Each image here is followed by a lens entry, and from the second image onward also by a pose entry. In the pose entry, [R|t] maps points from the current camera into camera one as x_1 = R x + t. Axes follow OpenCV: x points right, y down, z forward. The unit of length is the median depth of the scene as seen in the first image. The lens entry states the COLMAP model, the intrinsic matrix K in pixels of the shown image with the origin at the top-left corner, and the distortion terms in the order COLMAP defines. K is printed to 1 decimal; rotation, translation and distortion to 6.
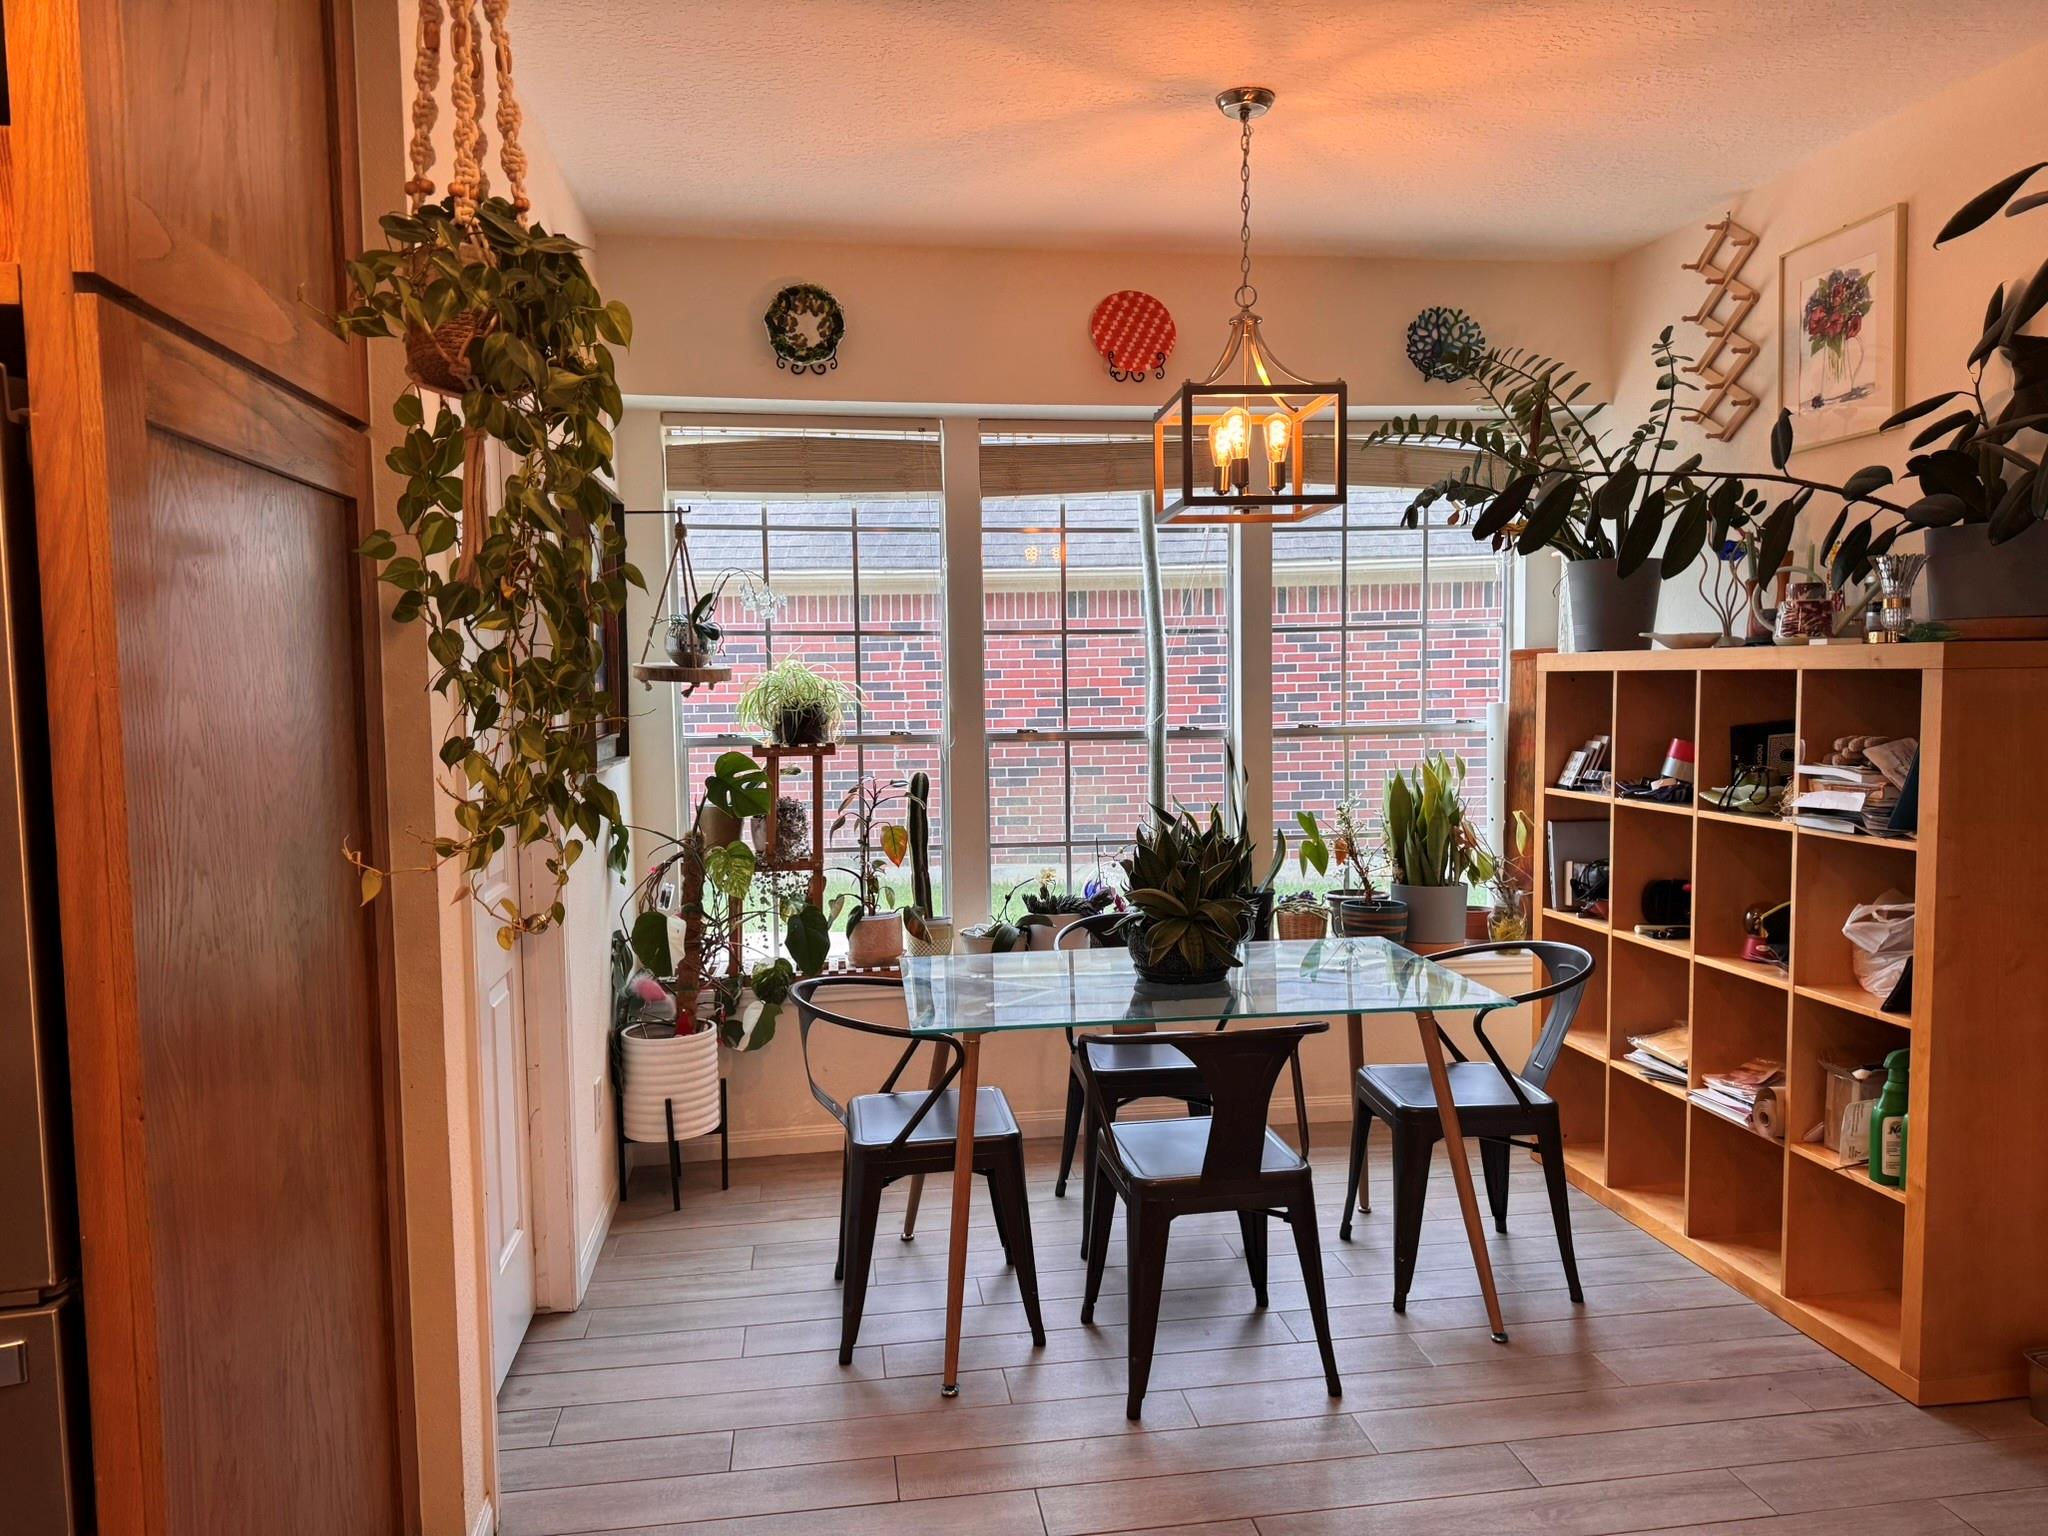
lens RADIAL K [[1449.2, 0, 1024.0], [0, 1449.2, 768.0], [0, 0, 1]] dist [0.081452, -0.145788]
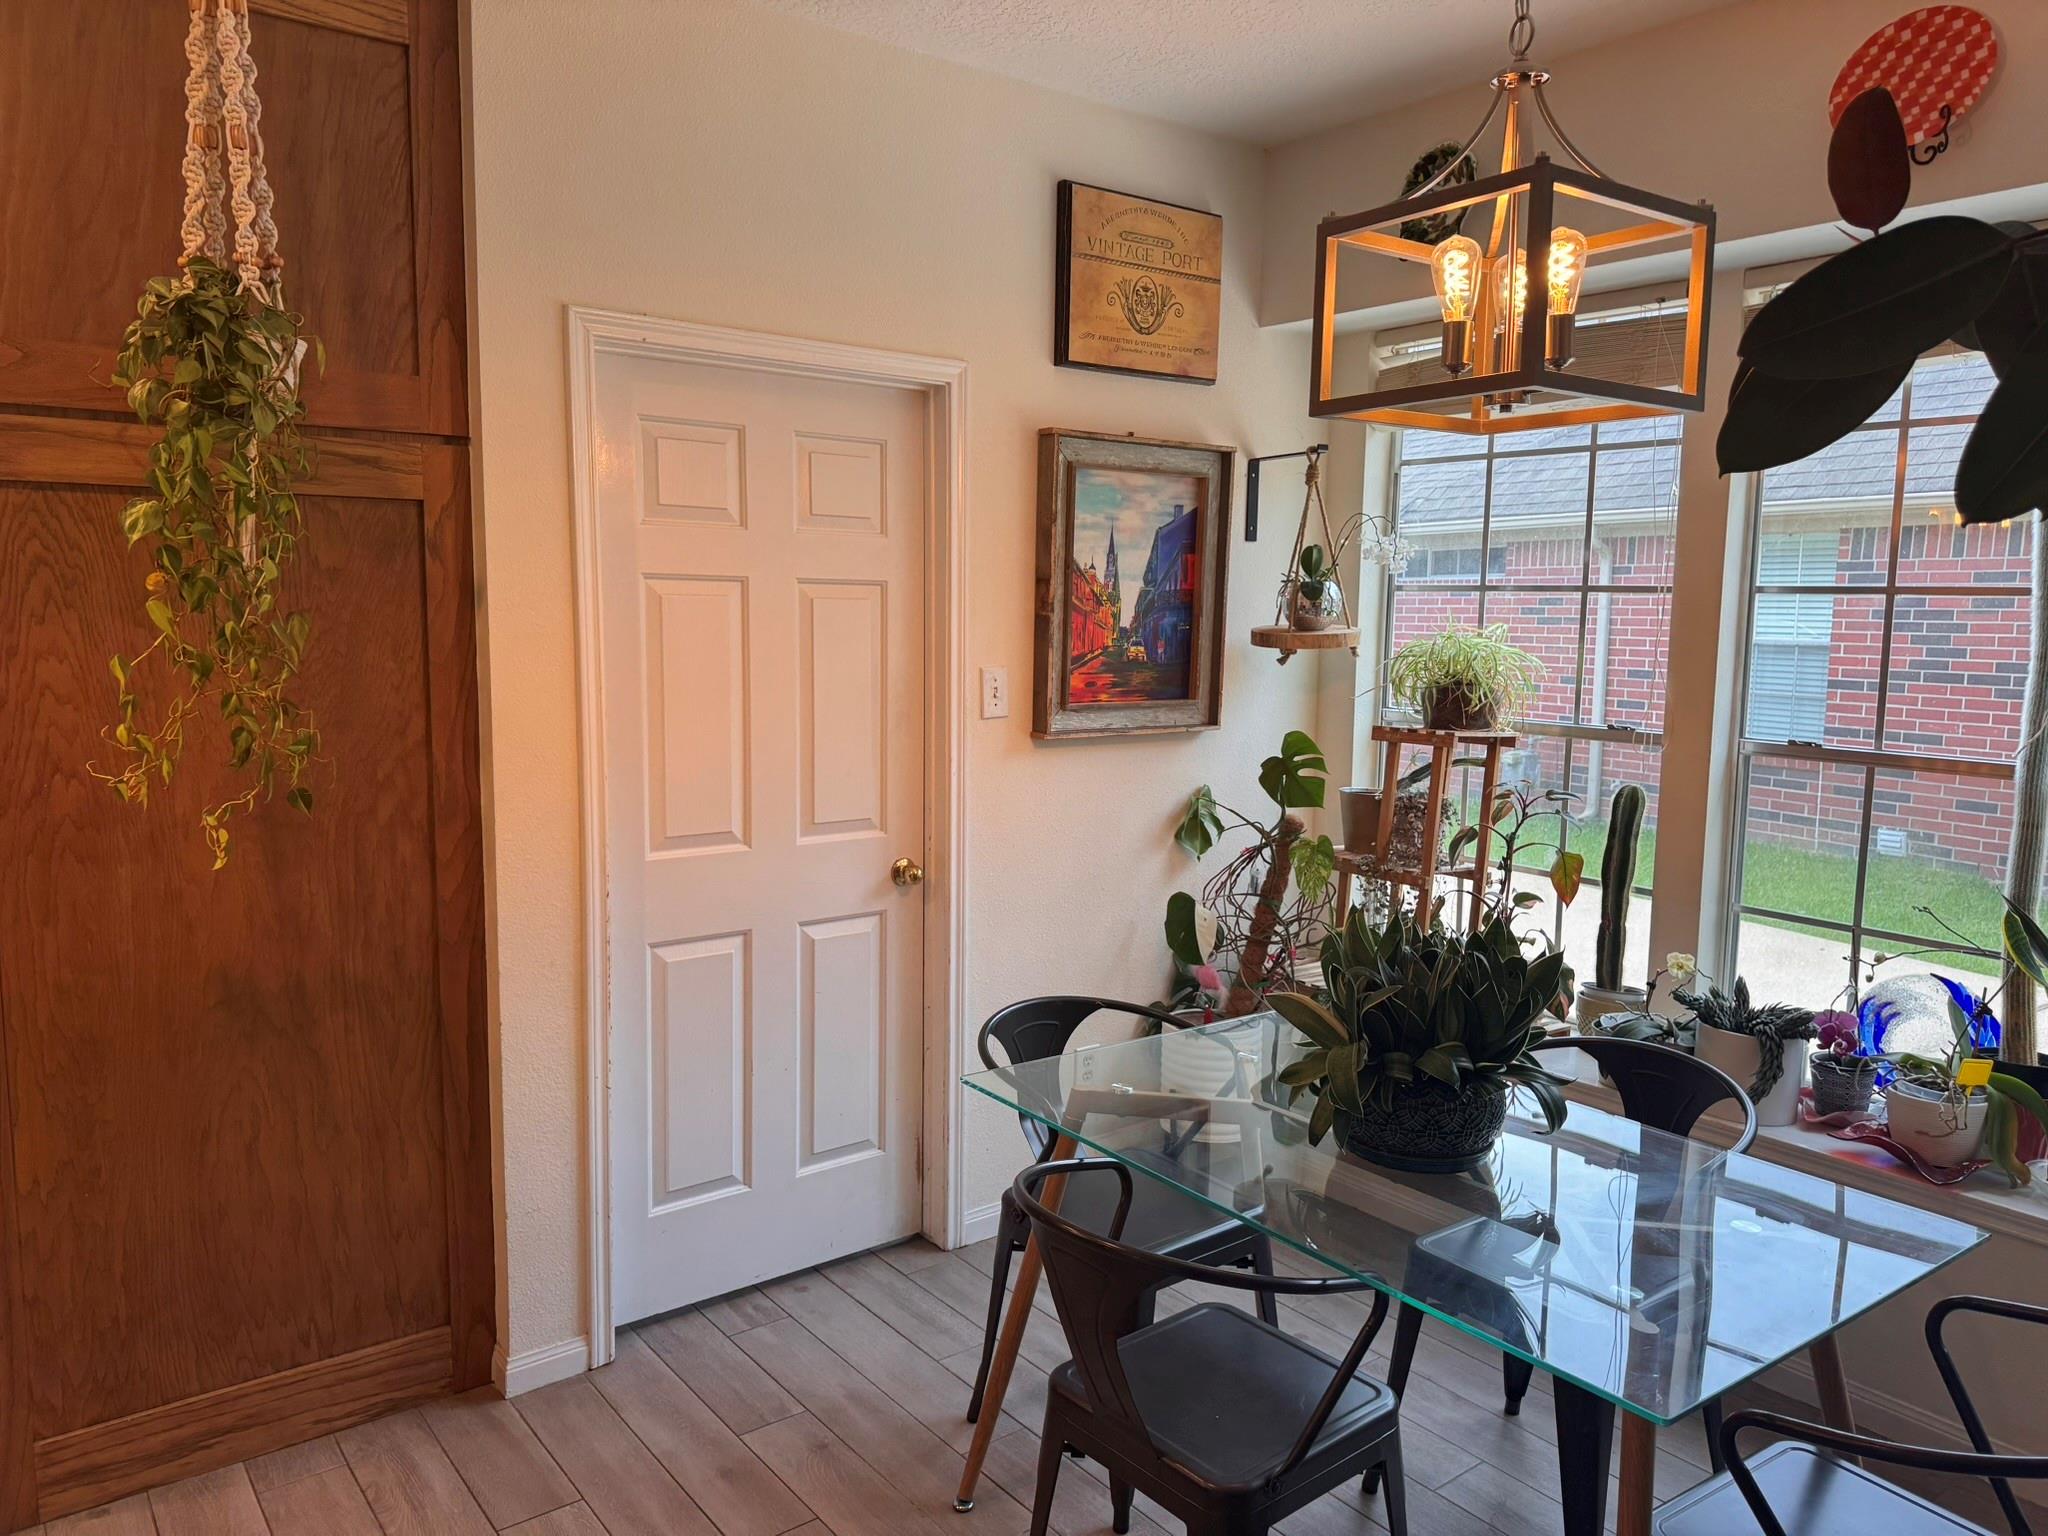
lens RADIAL K [[1449.2, 0, 1024.0], [0, 1449.2, 768.0], [0, 0, 1]] dist [0.081452, -0.145788]
pose [[0.459330, 0.114727, -0.880826, 0.443401], [-0.076968, 0.993035, 0.089204, -0.049175], [0.884925, 0.026822, 0.464961, 0.414480]]
